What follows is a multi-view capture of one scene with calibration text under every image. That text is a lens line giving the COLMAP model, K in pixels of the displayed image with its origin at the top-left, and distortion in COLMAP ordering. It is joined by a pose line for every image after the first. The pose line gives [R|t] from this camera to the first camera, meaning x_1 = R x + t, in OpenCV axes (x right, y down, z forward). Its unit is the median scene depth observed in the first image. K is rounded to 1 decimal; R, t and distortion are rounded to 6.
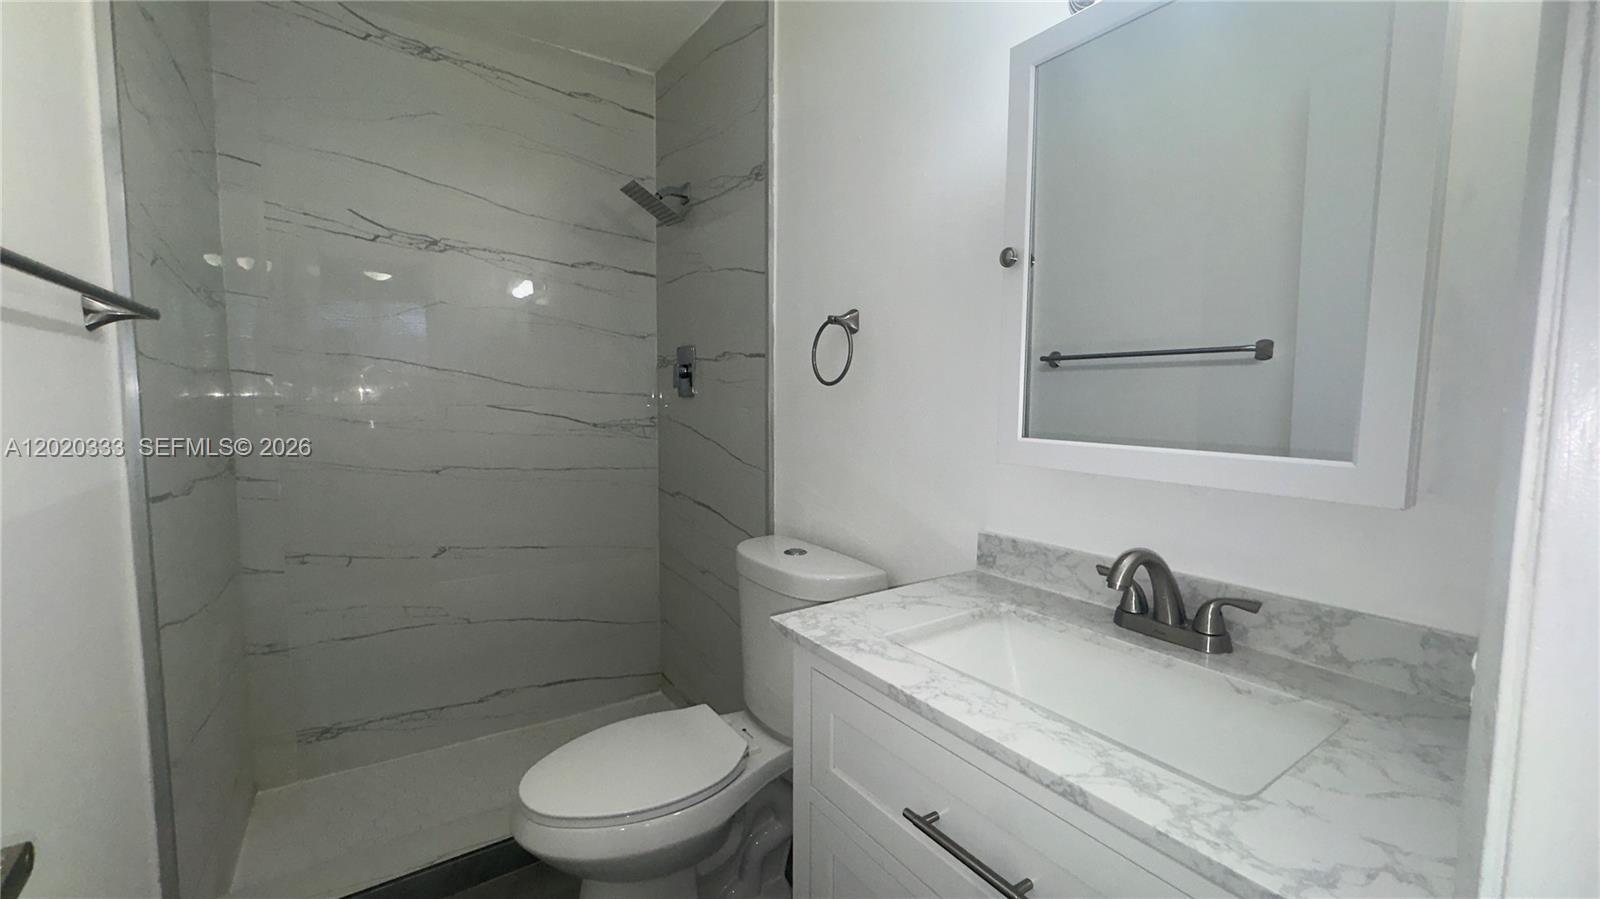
lens RADIAL K [[637.3, 0, 796.9], [0, 637.3, 447.5], [0, 0, 1]] dist [-0.003826, 0.001083]
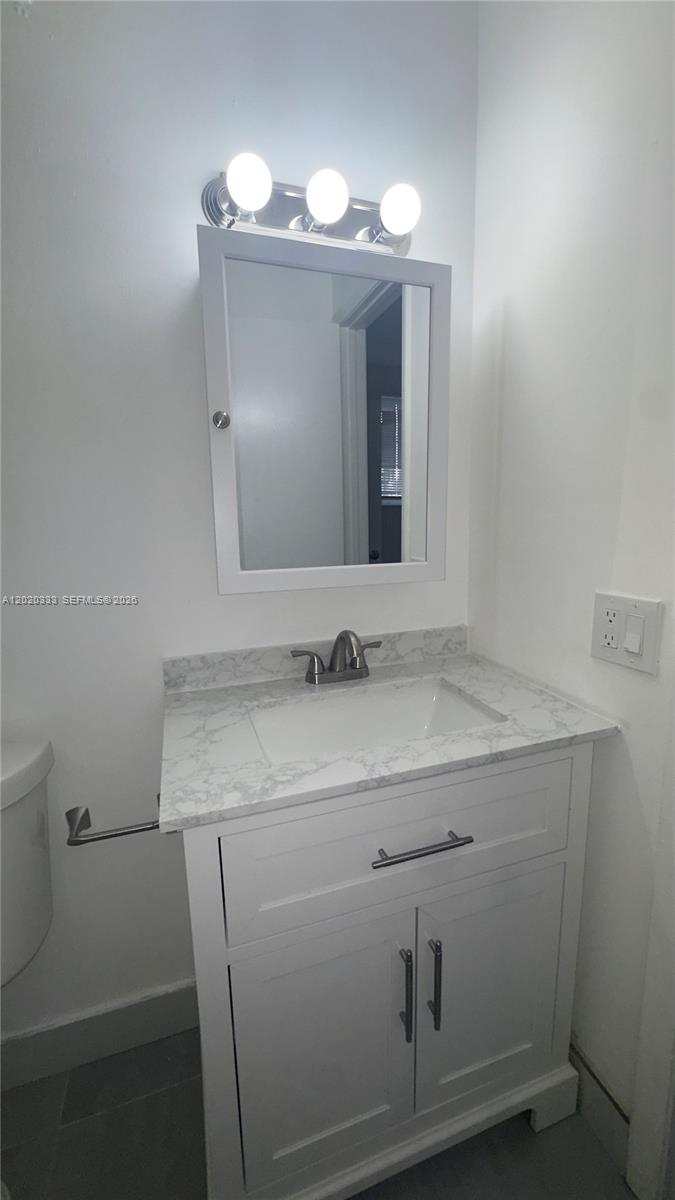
lens RADIAL K [[478.0, 0, 347.3], [0, 478.0, 596.2], [0, 0, 1]] dist [-0.003826, 0.001083]
pose [[0.270074, -0.172964, 0.947177, -0.402174], [0.103061, 0.983274, 0.150170, -0.071578], [-0.957308, 0.057060, 0.283383, 0.446374]]
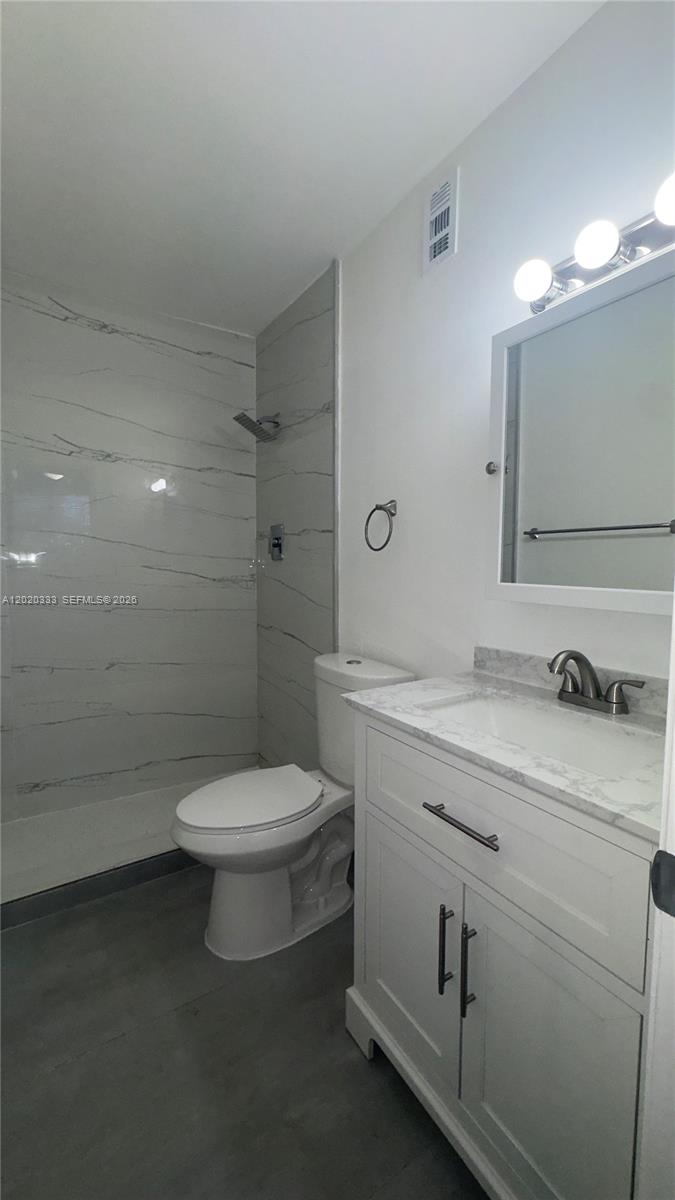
lens RADIAL K [[478.0, 0, 339.4], [0, 478.0, 598.0], [0, 0, 1]] dist [-0.003826, 0.001083]
pose [[0.999735, -0.000062, -0.023004, -0.013469], [-0.000074, 0.999983, -0.005884, 0.024547], [0.023004, 0.005885, 0.999718, -0.154192]]
